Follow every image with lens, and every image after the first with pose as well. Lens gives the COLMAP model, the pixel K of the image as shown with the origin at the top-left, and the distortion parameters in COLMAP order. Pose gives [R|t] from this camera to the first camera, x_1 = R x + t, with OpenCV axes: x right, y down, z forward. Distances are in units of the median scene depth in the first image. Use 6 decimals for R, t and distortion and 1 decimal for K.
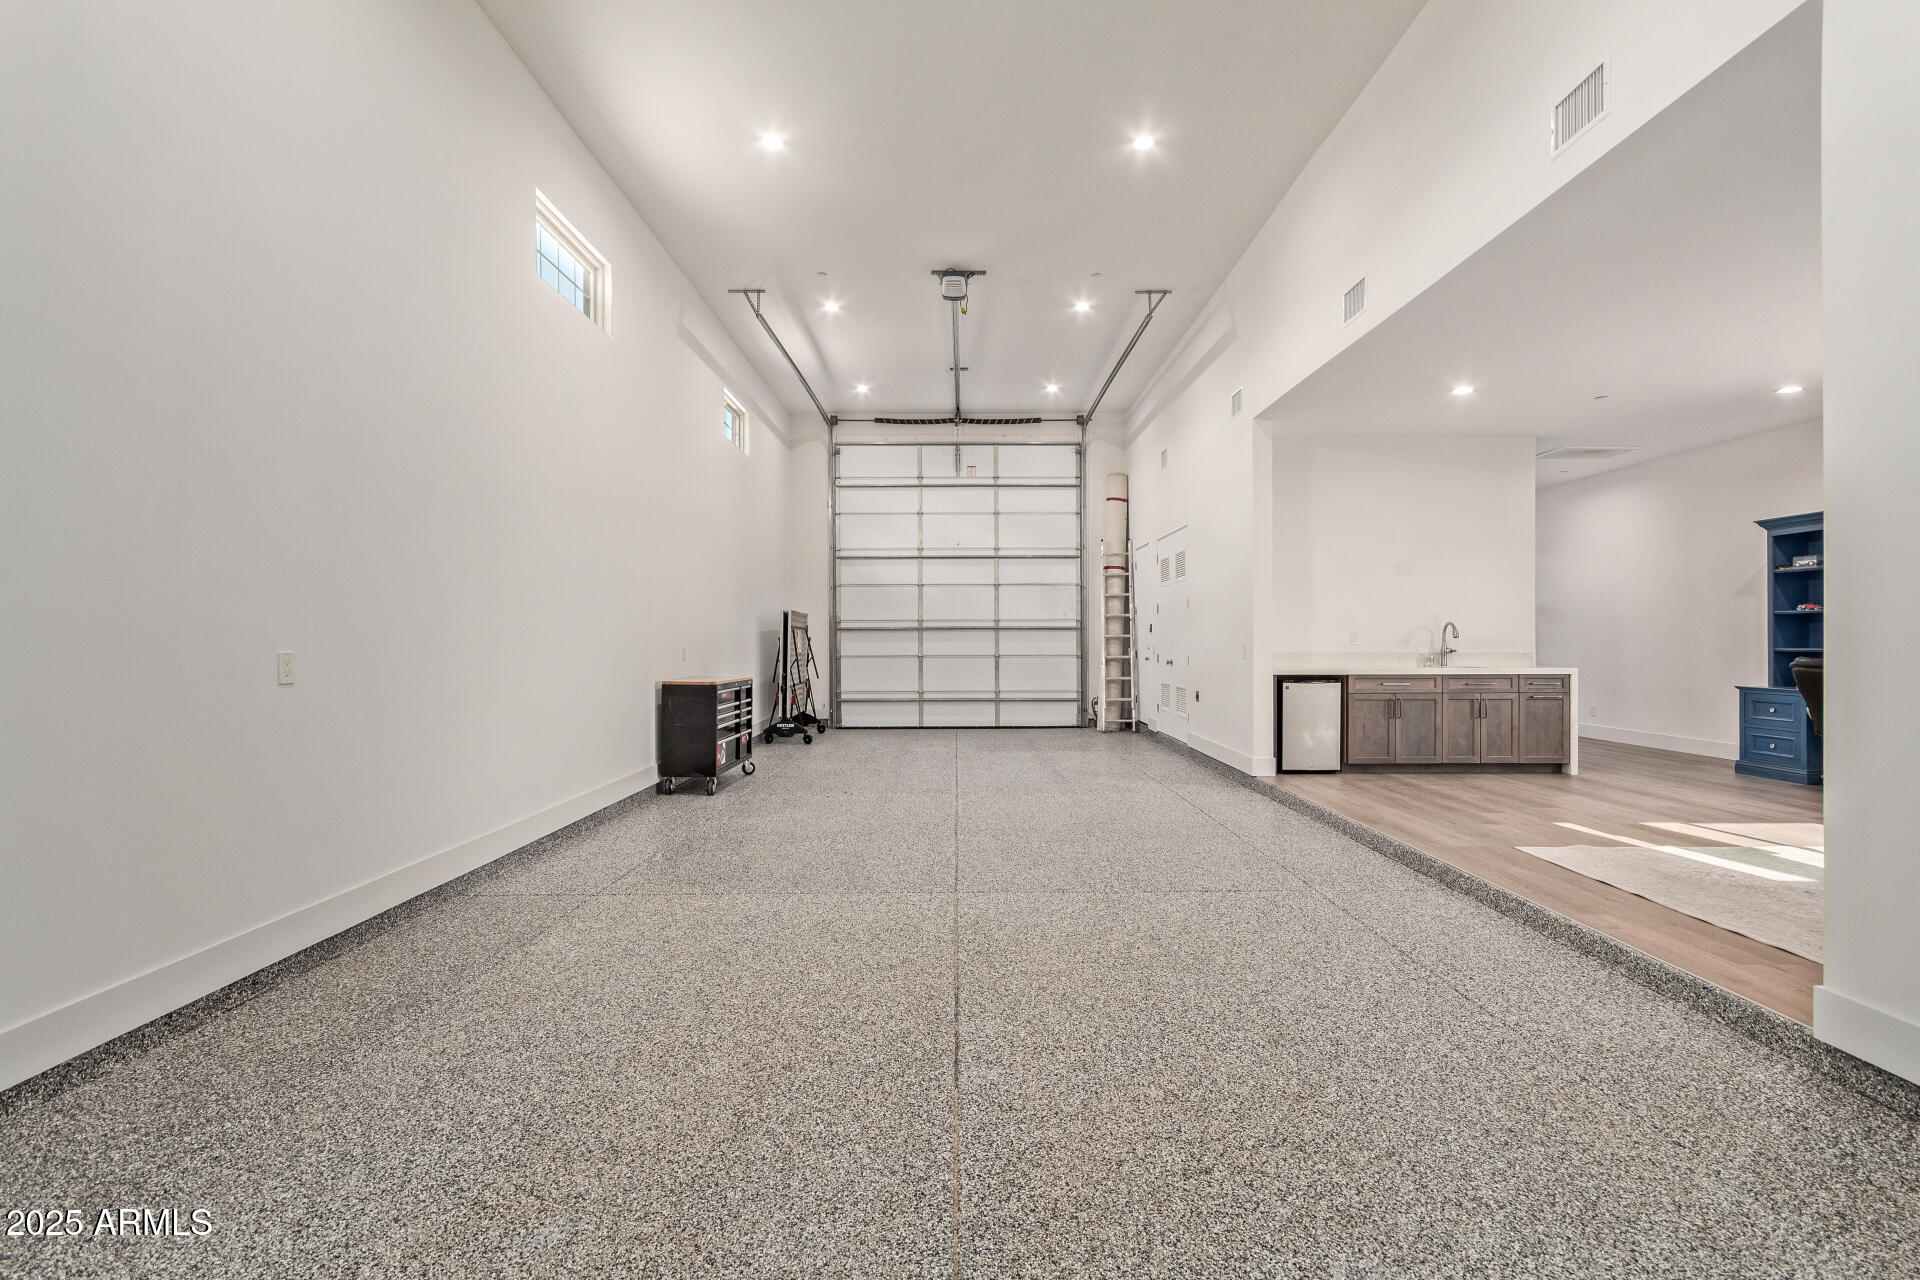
lens RADIAL K [[896.5, 0, 958.1], [0, 896.5, 639.0], [0, 0, 1]] dist [-0.001090, 0.003378]
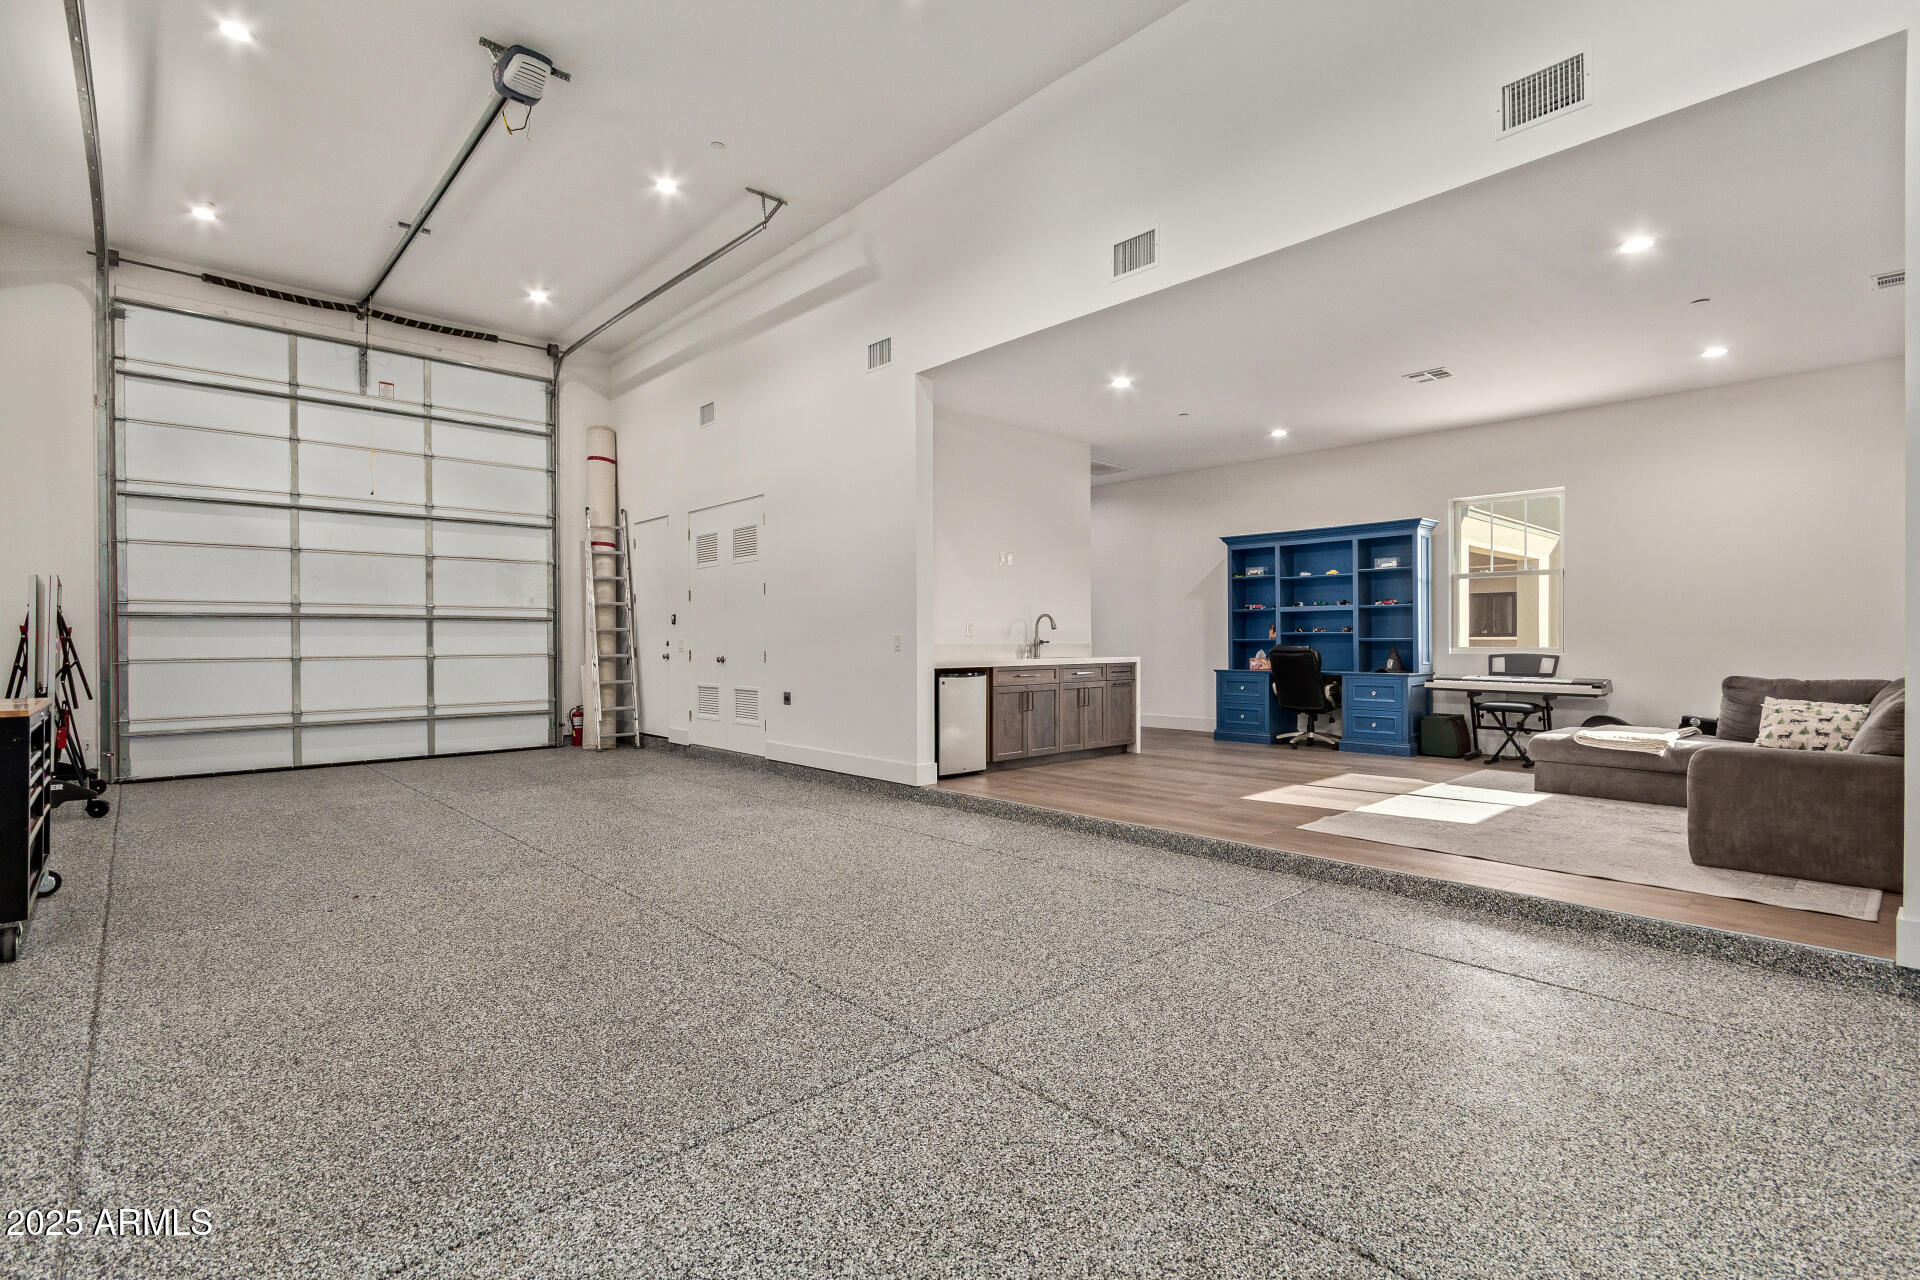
lens RADIAL K [[896.5, 0, 963.4], [0, 896.5, 642.0], [0, 0, 1]] dist [-0.001090, 0.003378]
pose [[0.732544, -0.001787, 0.680717, -0.211053], [0.001533, 0.999998, 0.000976, 0.011739], [-0.680717, 0.000329, 0.732546, 0.308405]]
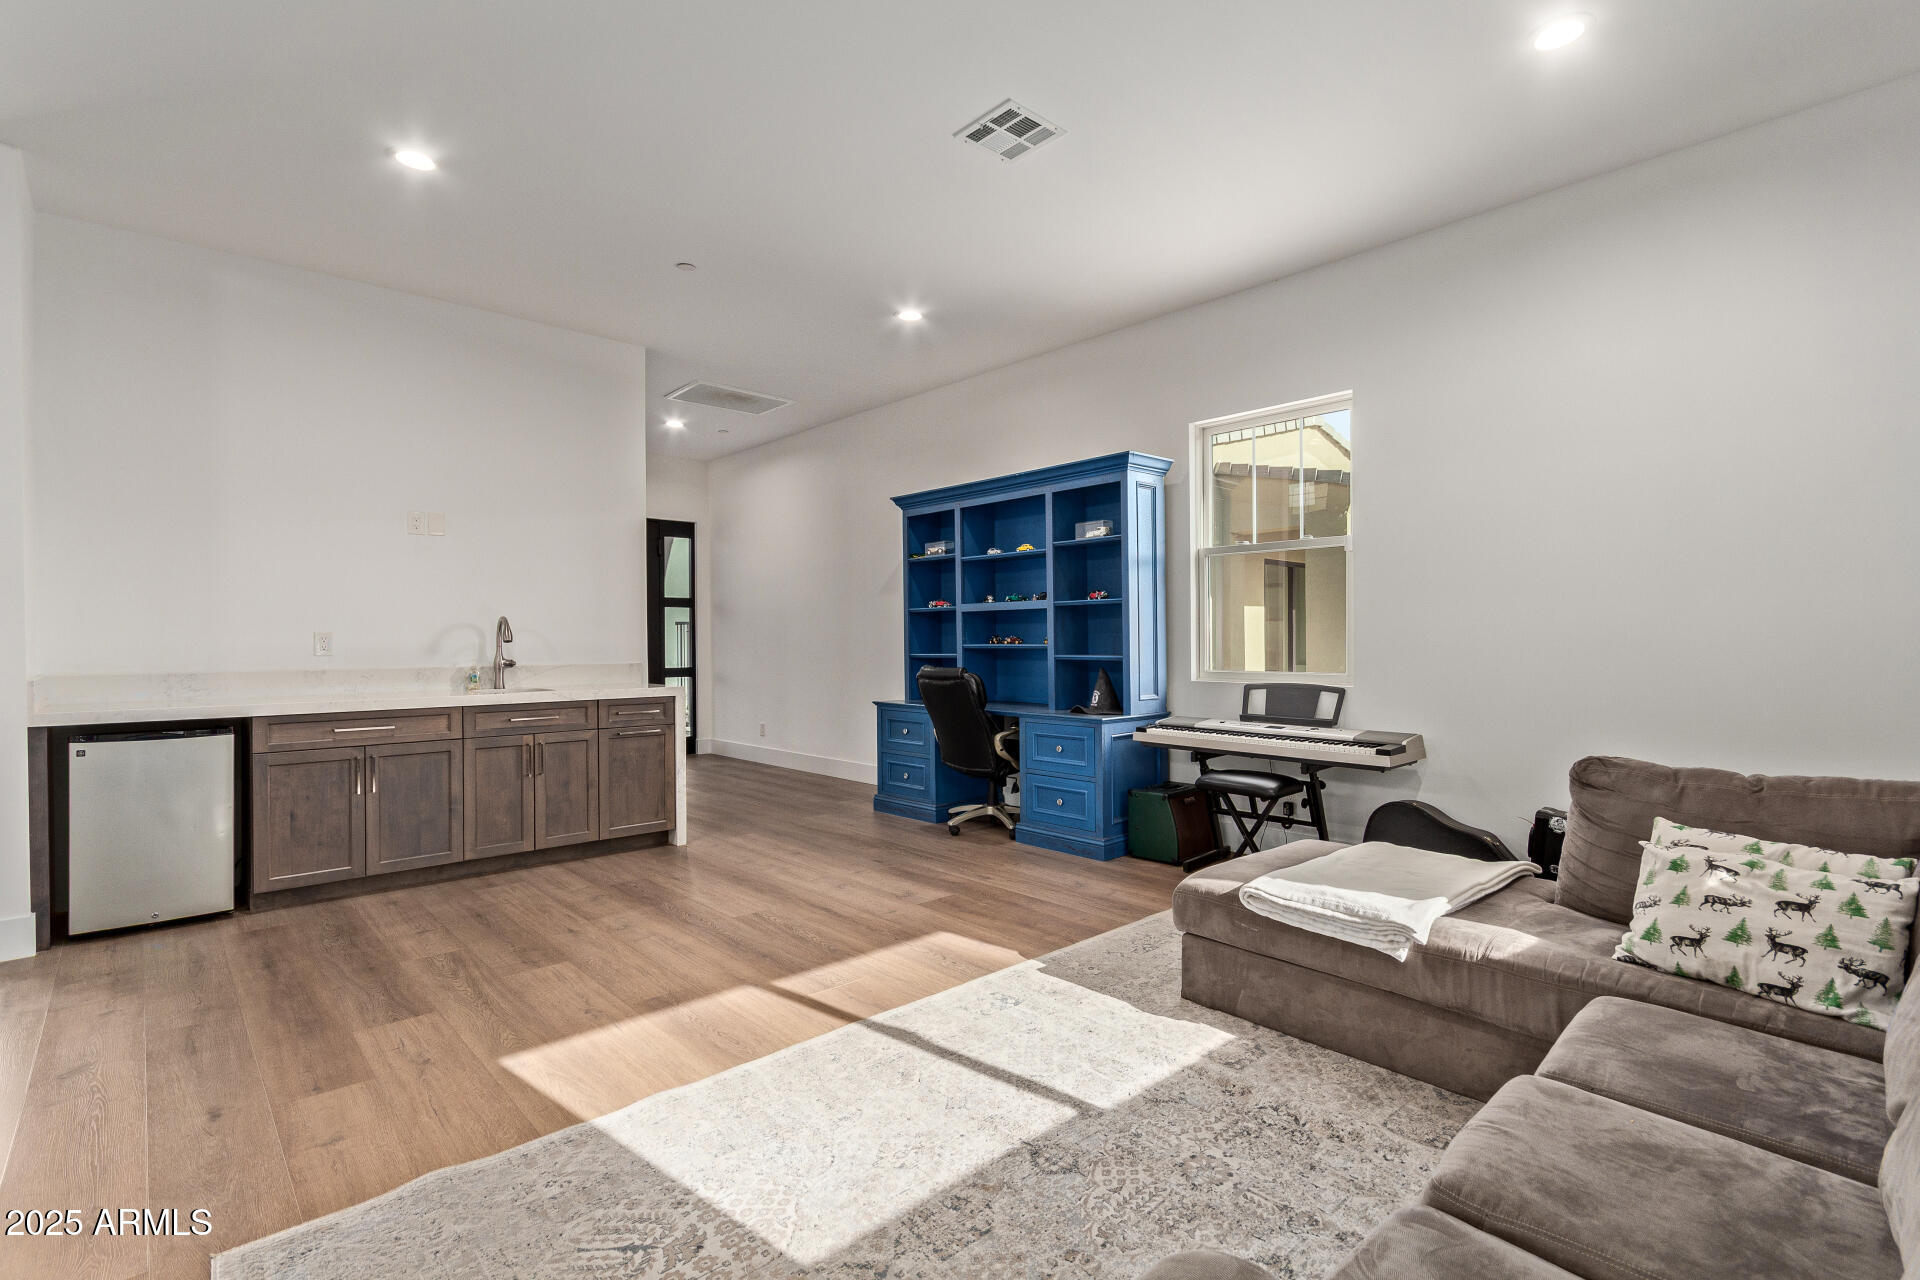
lens RADIAL K [[896.5, 0, 961.9], [0, 896.5, 642.8], [0, 0, 1]] dist [-0.001090, 0.003378]
pose [[0.738362, -0.004194, 0.674391, 0.359969], [0.003652, 0.999991, 0.002220, -0.001161], [-0.674394, 0.000823, 0.738371, 0.332931]]
